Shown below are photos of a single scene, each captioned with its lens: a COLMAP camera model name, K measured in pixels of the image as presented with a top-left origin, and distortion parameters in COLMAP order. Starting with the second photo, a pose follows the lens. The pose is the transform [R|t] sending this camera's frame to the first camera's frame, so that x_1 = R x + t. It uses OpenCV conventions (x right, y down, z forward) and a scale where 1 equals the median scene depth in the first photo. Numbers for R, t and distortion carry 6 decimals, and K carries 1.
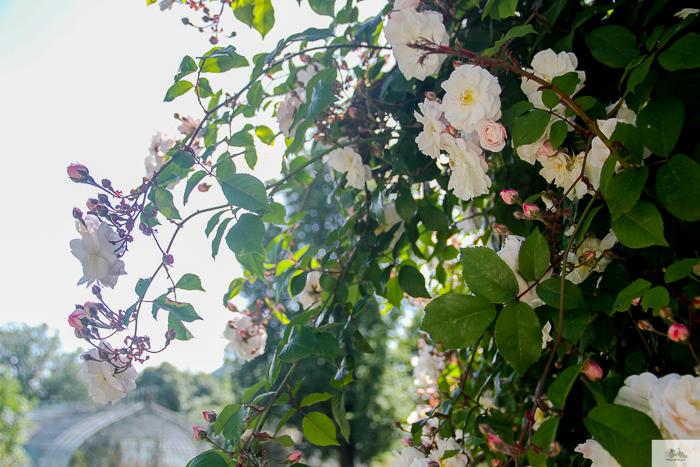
lens RADIAL K [[720.4, 0, 350.0], [0, 720.4, 233.5], [0, 0, 1]] dist [0.005516, 0.012425]
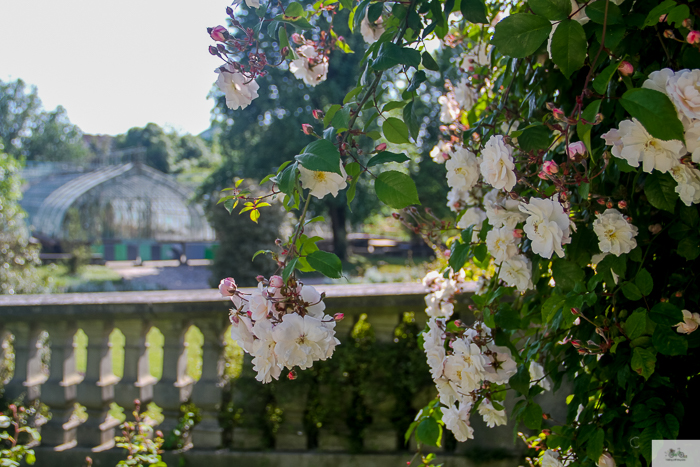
lens RADIAL K [[837.2, 0, 350.0], [0, 837.2, 233.5], [0, 0, 1]] dist [-0.011447, 0.228135]
pose [[0.996709, -0.002842, 0.081013, -0.084800], [-0.018363, 0.965488, 0.259798, 0.024931], [-0.078956, -0.260431, 0.962259, -0.152269]]
